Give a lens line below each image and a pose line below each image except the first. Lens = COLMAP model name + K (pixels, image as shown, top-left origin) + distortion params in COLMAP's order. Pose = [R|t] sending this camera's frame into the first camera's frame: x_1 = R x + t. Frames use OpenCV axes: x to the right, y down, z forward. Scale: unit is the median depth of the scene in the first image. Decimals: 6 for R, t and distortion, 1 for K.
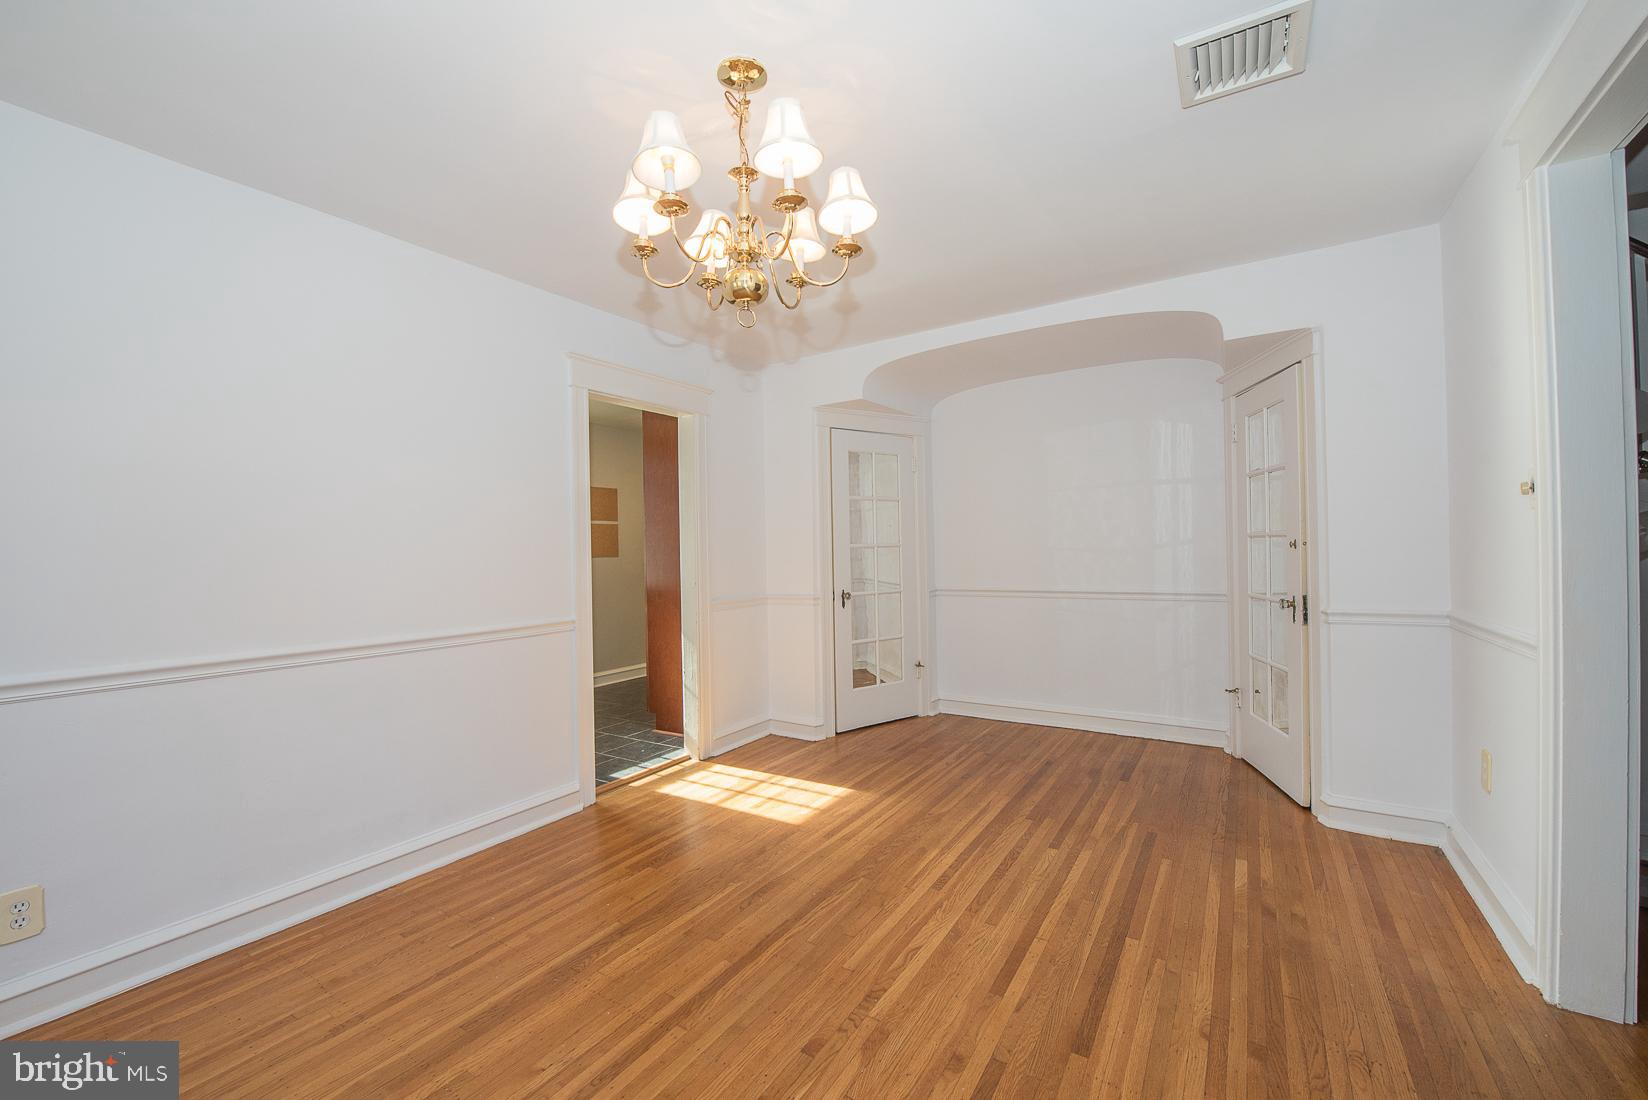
lens RADIAL K [[656.3, 0, 824.5], [0, 656.3, 552.0], [0, 0, 1]] dist [-0.018918, -0.001070]
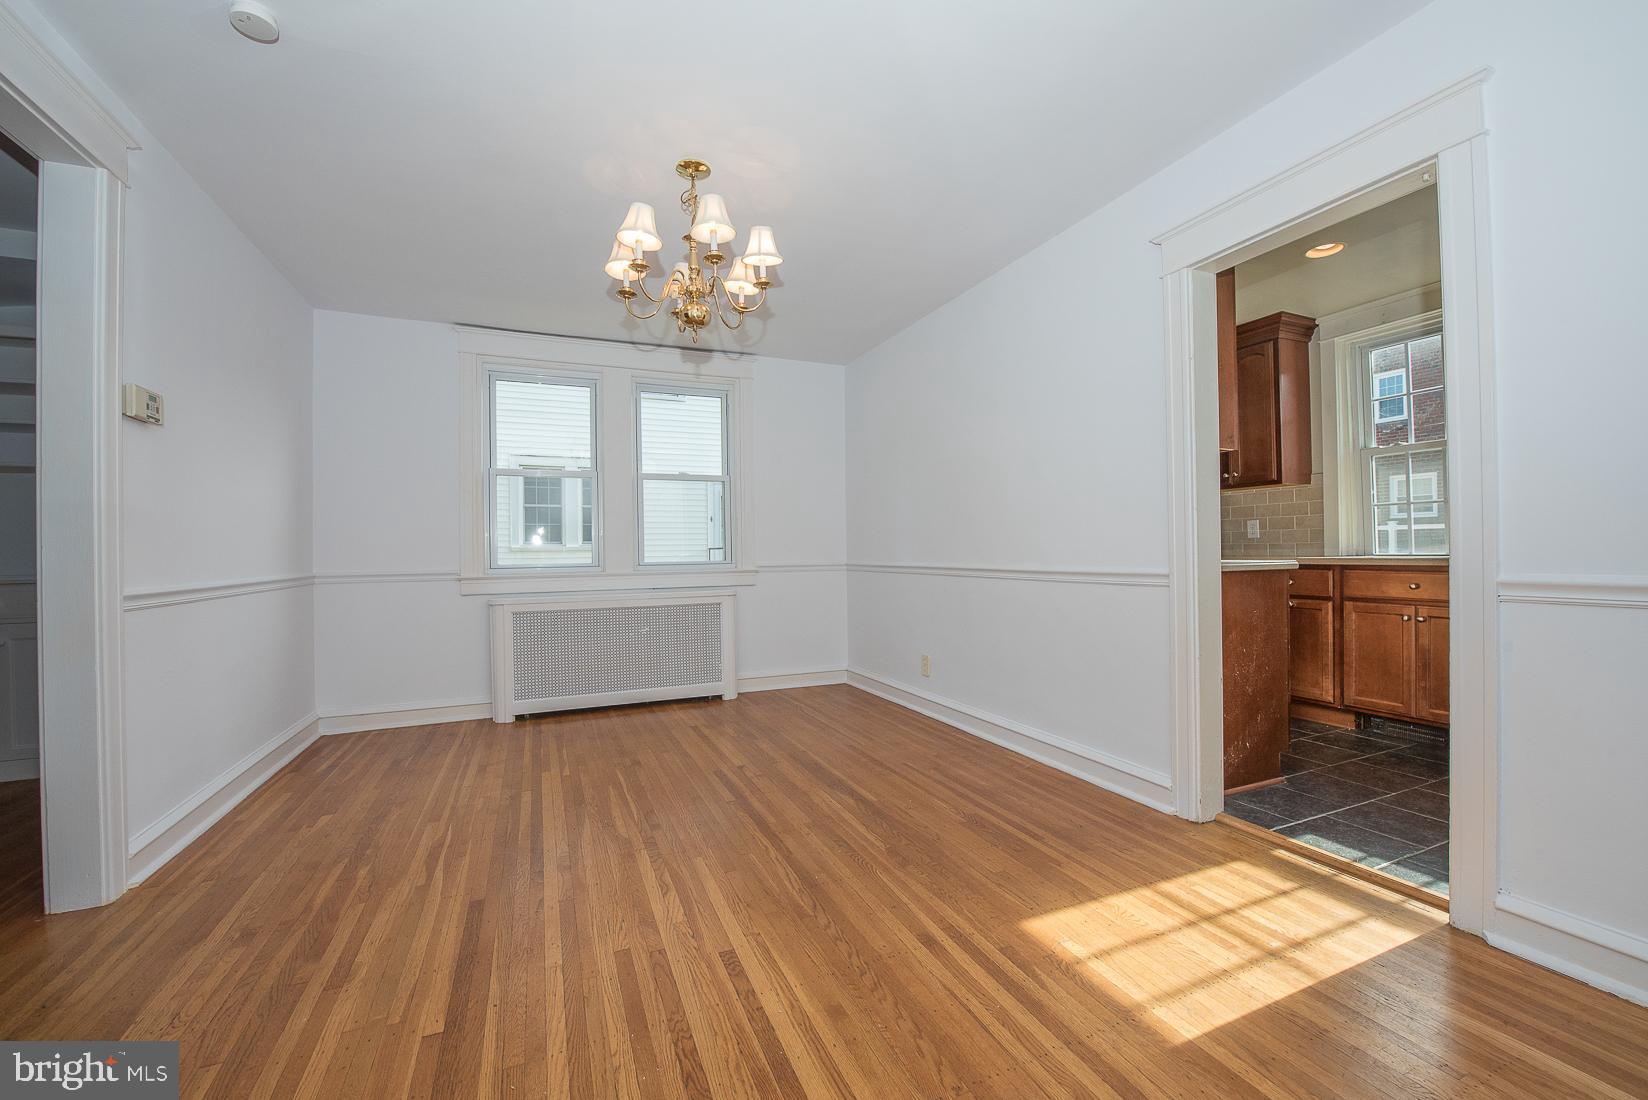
lens RADIAL K [[656.3, 0, 819.8], [0, 656.3, 545.2], [0, 0, 1]] dist [-0.018918, -0.001070]
pose [[-0.560570, 0.022166, -0.827810, 0.608691], [0.021387, 0.999696, 0.012286, 0.062485], [0.827831, -0.010817, -0.560874, 1.315467]]
